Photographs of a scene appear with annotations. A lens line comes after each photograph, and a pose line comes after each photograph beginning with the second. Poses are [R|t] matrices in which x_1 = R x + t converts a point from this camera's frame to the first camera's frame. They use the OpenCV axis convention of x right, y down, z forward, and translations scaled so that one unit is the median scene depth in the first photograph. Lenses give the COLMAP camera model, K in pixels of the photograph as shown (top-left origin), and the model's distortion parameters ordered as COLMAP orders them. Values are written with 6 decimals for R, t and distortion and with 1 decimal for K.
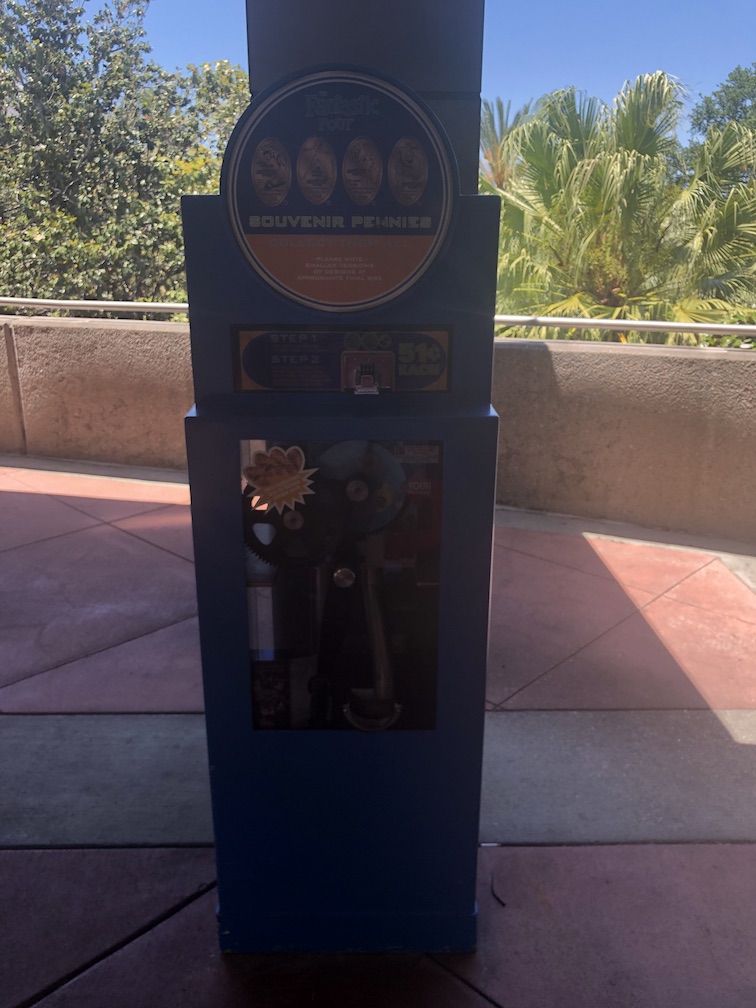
lens RADIAL K [[844.9, 0, 374.3], [0, 844.9, 500.4], [0, 0, 1]] dist [-0.000471, 0.006499]
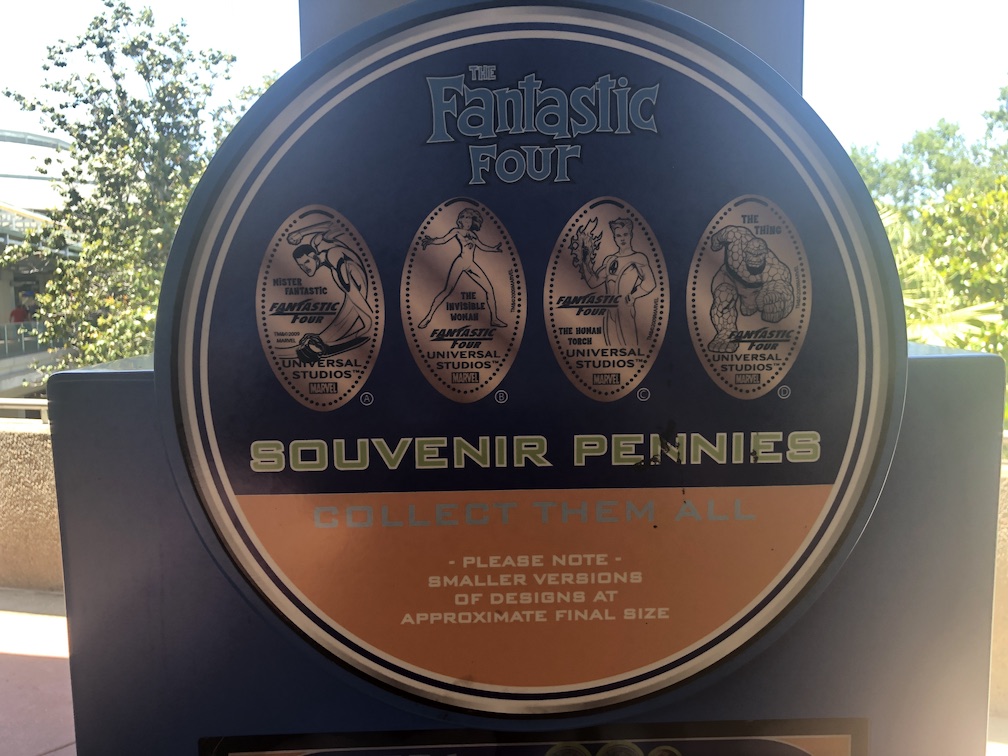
lens RADIAL K [[844.9, 0, 504.3], [0, 844.9, 380.9], [0, 0, 1]] dist [-0.000471, 0.006499]
pose [[0.999651, -0.019333, 0.017988, -0.057991], [0.022702, 0.977126, -0.211445, -0.288134], [-0.013489, 0.211780, 0.977224, 0.682318]]
